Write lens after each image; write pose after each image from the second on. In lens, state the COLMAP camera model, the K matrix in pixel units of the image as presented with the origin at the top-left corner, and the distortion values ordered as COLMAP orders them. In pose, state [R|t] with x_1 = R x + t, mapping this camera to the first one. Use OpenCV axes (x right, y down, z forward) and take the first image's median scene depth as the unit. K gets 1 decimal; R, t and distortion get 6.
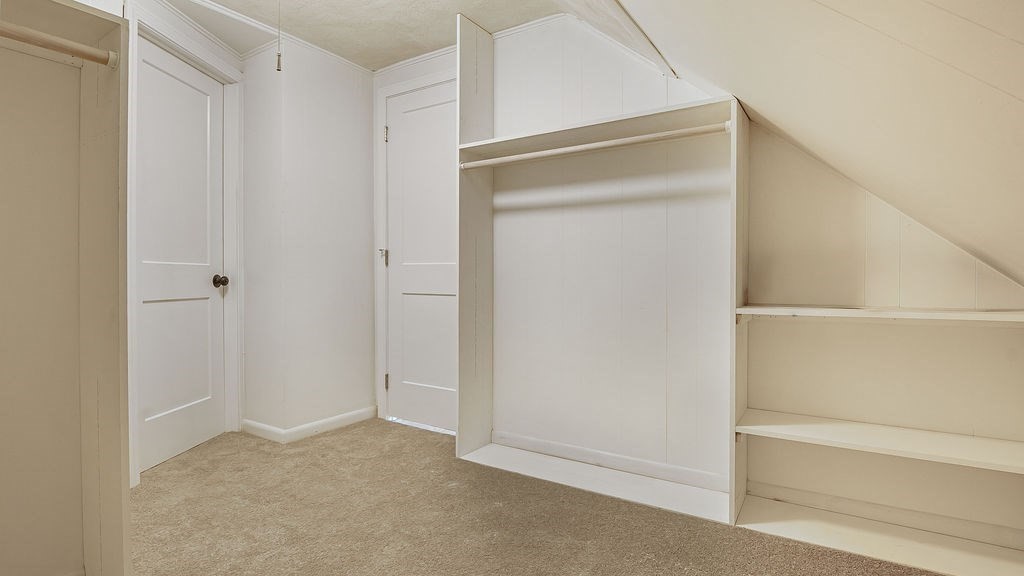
lens RADIAL K [[515.3, 0, 519.0], [0, 515.3, 287.1], [0, 0, 1]] dist [-0.021601, -0.000924]
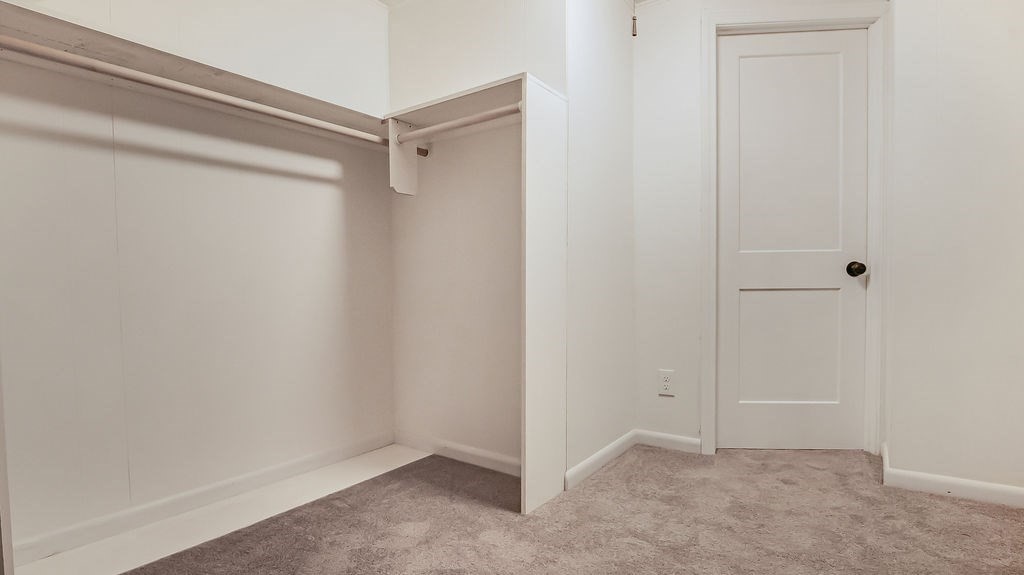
lens RADIAL K [[515.3, 0, 519.0], [0, 515.3, 286.6], [0, 0, 1]] dist [-0.021601, -0.000924]
pose [[-0.064941, -0.007886, -0.997858, 0.310383], [-0.008726, 0.999935, -0.007335, 0.029825], [0.997851, 0.008231, -0.065006, 0.522732]]
